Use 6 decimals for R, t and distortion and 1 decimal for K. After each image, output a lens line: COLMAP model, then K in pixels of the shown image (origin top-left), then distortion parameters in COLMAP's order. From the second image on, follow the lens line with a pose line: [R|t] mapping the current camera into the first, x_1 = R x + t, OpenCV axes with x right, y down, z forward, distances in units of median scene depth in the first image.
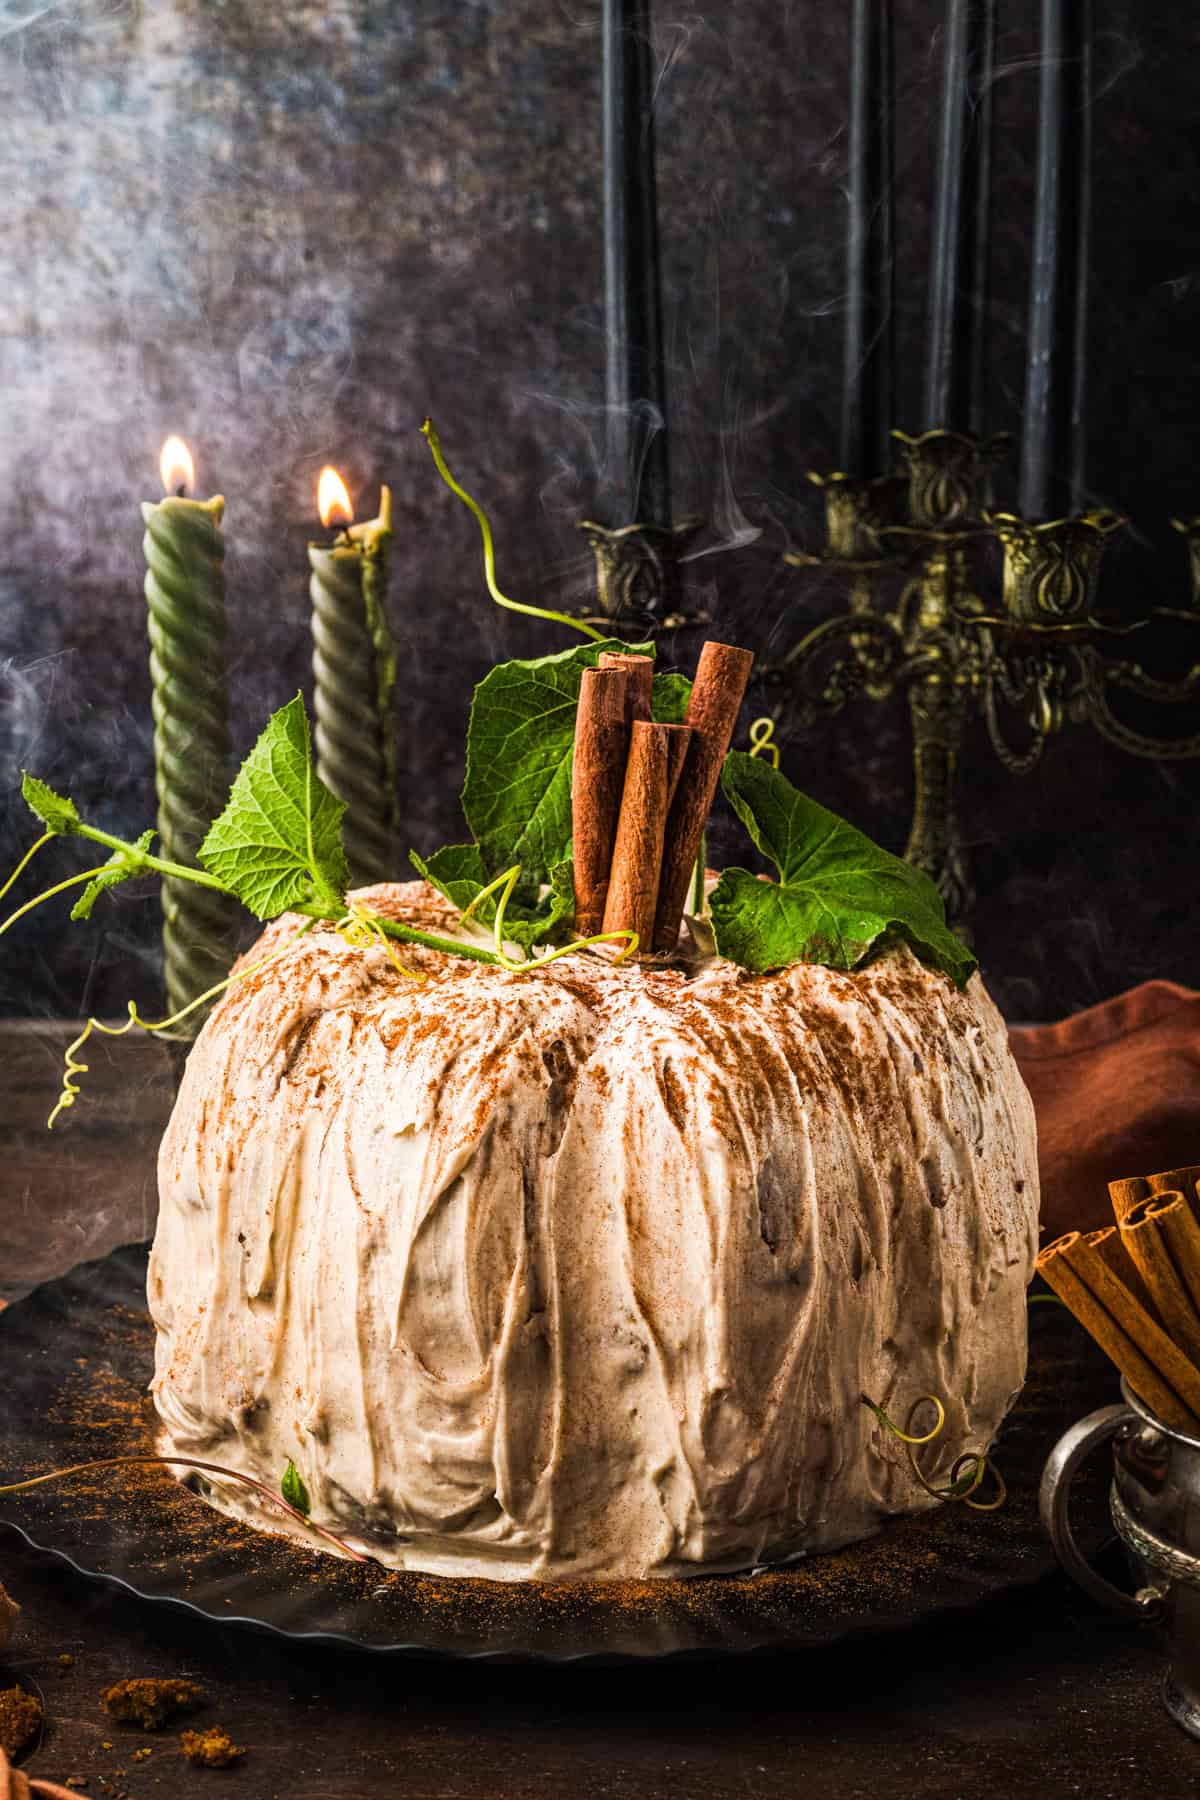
lens RADIAL K [[2686.2, 0, 600.0], [0, 2686.2, 900.0], [0, 0, 1]] dist [-0.045908, -0.056769]
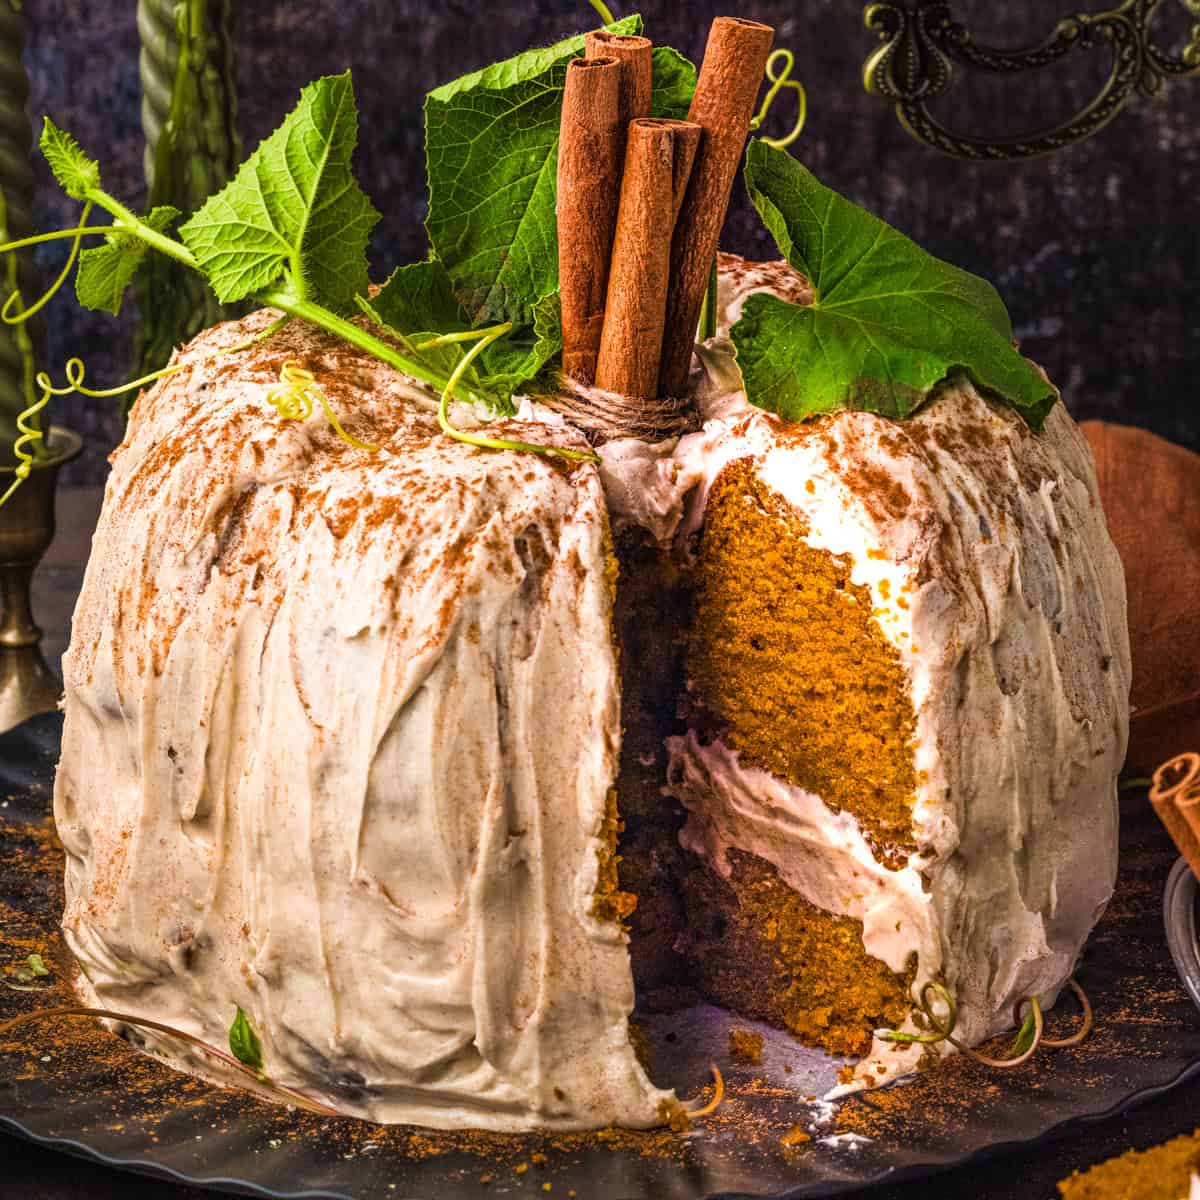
lens RADIAL K [[6320.4, 0, 600.0], [0, 6320.4, 600.0], [0, 0, 1]] dist [-0.455214, -4.750182]
pose [[0.999197, -0.021861, -0.033578, 0.072472], [0.026445, 0.989397, 0.142812, -0.209365], [0.030100, -0.143585, 0.989180, -0.994594]]
